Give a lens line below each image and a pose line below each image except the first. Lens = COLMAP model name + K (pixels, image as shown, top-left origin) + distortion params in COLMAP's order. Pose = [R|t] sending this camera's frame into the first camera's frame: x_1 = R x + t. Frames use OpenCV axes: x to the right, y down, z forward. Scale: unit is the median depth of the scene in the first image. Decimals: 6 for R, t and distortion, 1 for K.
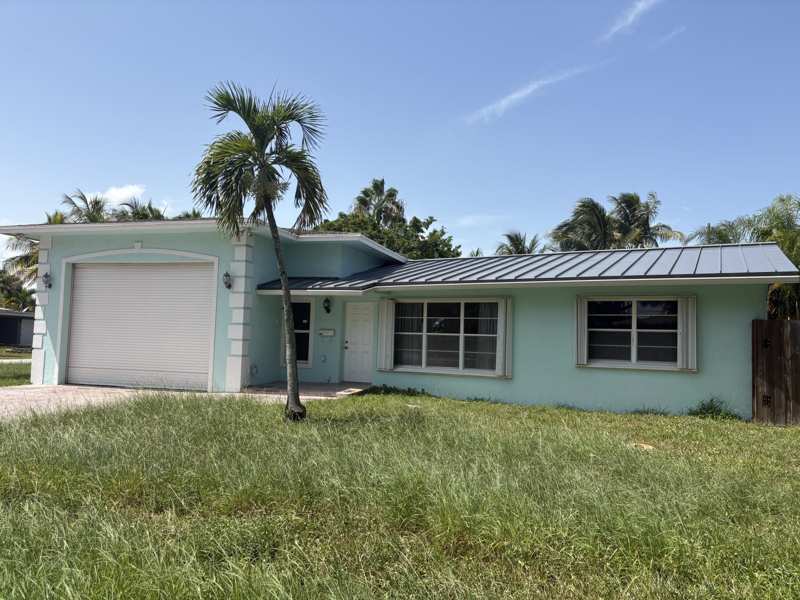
lens RADIAL K [[600.1, 0, 403.5], [0, 600.1, 299.8], [0, 0, 1]] dist [0.054500, -0.006701]
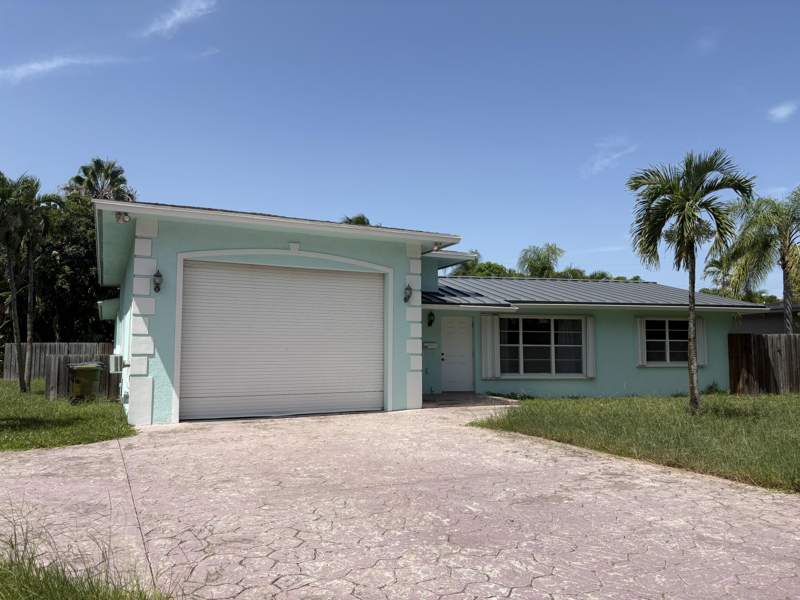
lens RADIAL K [[600.1, 0, 404.1], [0, 600.1, 300.1], [0, 0, 1]] dist [0.054500, -0.006701]
pose [[0.744892, 0.031302, 0.666450, -0.941283], [-0.023770, 0.999510, -0.020377, -0.001784], [-0.666762, -0.000663, 0.745271, 0.290969]]
